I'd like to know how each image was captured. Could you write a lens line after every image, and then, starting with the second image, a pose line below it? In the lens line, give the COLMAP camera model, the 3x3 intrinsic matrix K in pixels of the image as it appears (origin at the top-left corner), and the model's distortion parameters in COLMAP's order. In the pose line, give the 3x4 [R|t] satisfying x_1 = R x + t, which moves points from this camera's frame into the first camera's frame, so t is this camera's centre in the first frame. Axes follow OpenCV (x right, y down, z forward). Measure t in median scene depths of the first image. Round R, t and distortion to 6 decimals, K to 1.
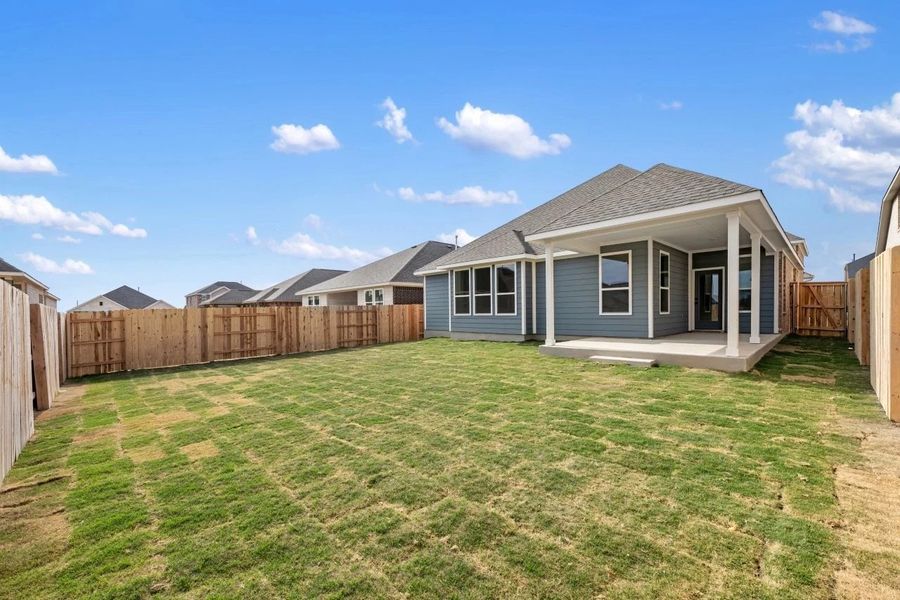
lens RADIAL K [[364.6, 0, 448.0], [0, 364.6, 319.3], [0, 0, 1]] dist [0.000754, 0.000063]
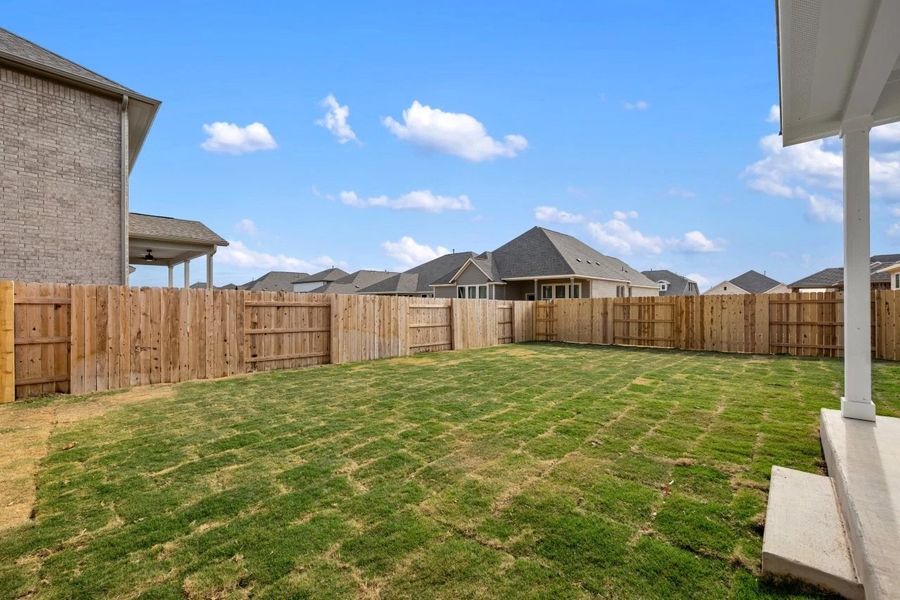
lens RADIAL K [[355.3, 0, 450.0], [0, 355.3, 300.0], [0, 0, 1]] dist [0.000922, -0.000103]
pose [[0.046464, 0.010949, -0.998860, 0.418531], [-0.015551, 0.999827, 0.010237, -0.025699], [0.998799, 0.015058, 0.046626, 0.418375]]
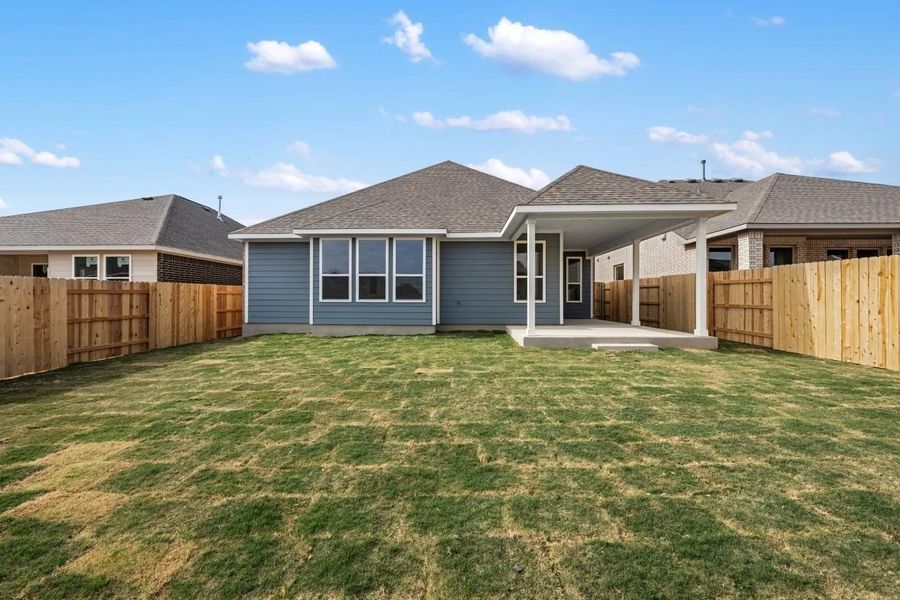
lens RADIAL K [[356.5, 0, 448.3], [0, 356.5, 301.7], [0, 0, 1]] dist [-0.000065, 0.000033]
pose [[0.719295, 0.014502, 0.694553, -0.321215], [0.001952, 0.999736, -0.022895, 0.006541], [-0.694702, 0.017824, 0.719077, 0.365142]]
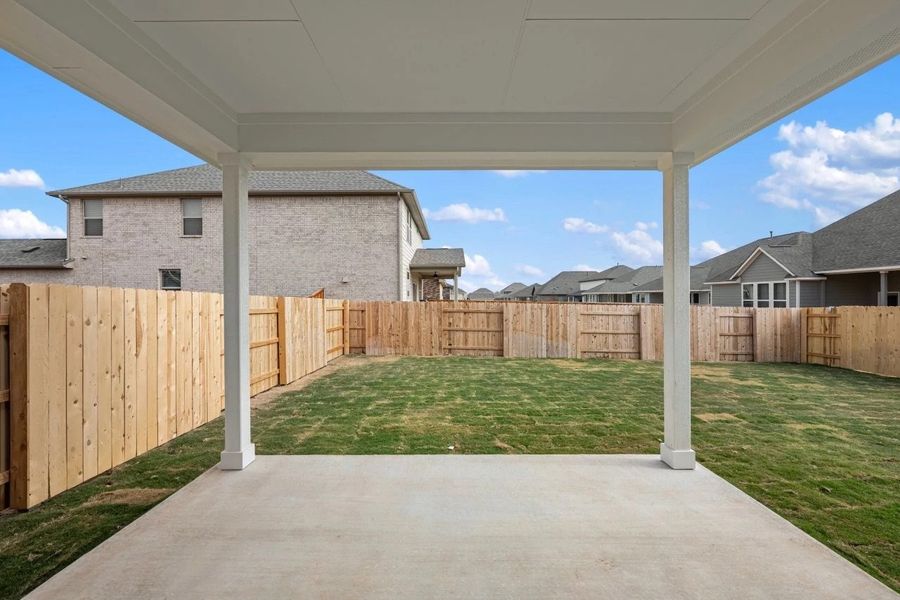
lens RADIAL K [[356.4, 0, 450.8], [0, 356.4, 299.1], [0, 0, 1]] dist [0.000835, 0.000093]
pose [[-0.694930, 0.019160, -0.718822, 0.456832], [0.000961, 0.999669, 0.025718, -0.060468], [0.719077, 0.017181, -0.694718, 0.752023]]
